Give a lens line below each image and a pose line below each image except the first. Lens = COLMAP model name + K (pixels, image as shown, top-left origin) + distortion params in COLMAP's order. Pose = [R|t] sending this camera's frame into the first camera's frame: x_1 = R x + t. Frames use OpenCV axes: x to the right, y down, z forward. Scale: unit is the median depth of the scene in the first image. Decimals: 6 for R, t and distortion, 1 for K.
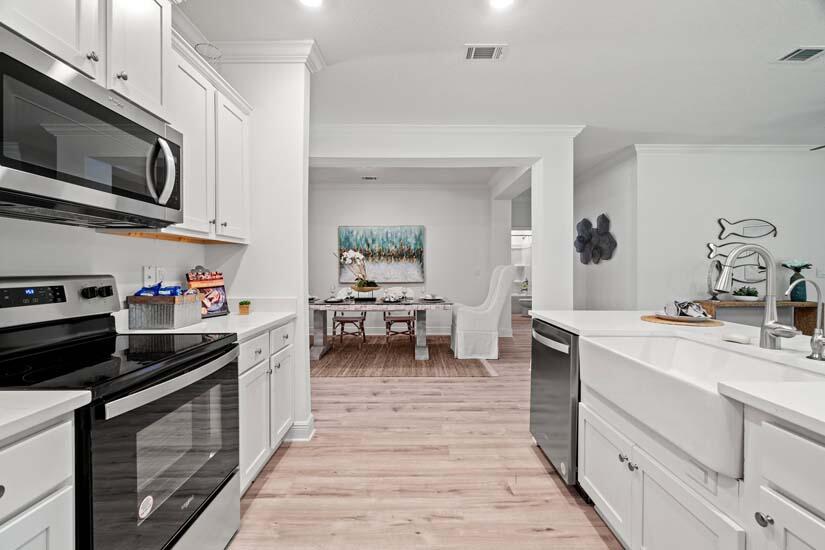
lens RADIAL K [[357.3, 0, 409.2], [0, 357.3, 275.2], [0, 0, 1]] dist [0.000554, 0.000496]
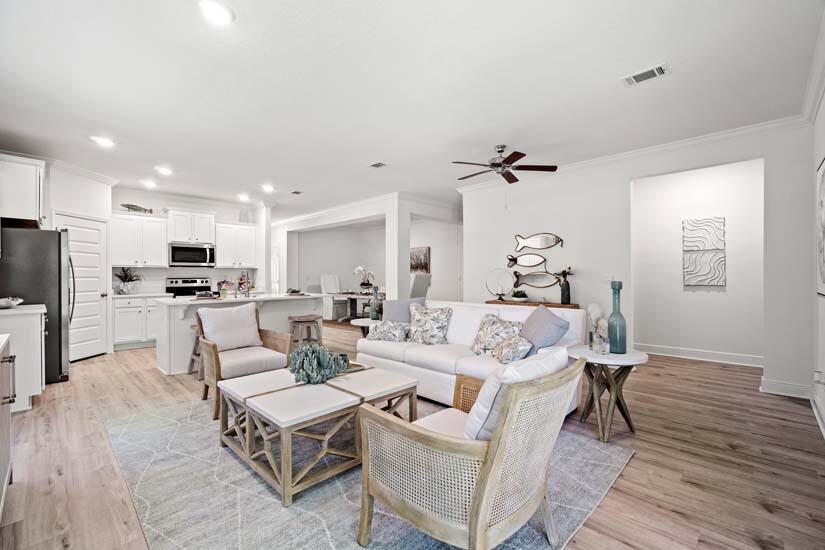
lens RADIAL K [[357.3, 0, 409.2], [0, 357.3, 275.2], [0, 0, 1]] dist [0.000554, 0.000496]
pose [[0.714142, -0.001683, -0.699999, 2.250516], [-0.010717, 0.999854, -0.013338, -0.003086], [0.699919, 0.017027, 0.714020, -0.193492]]
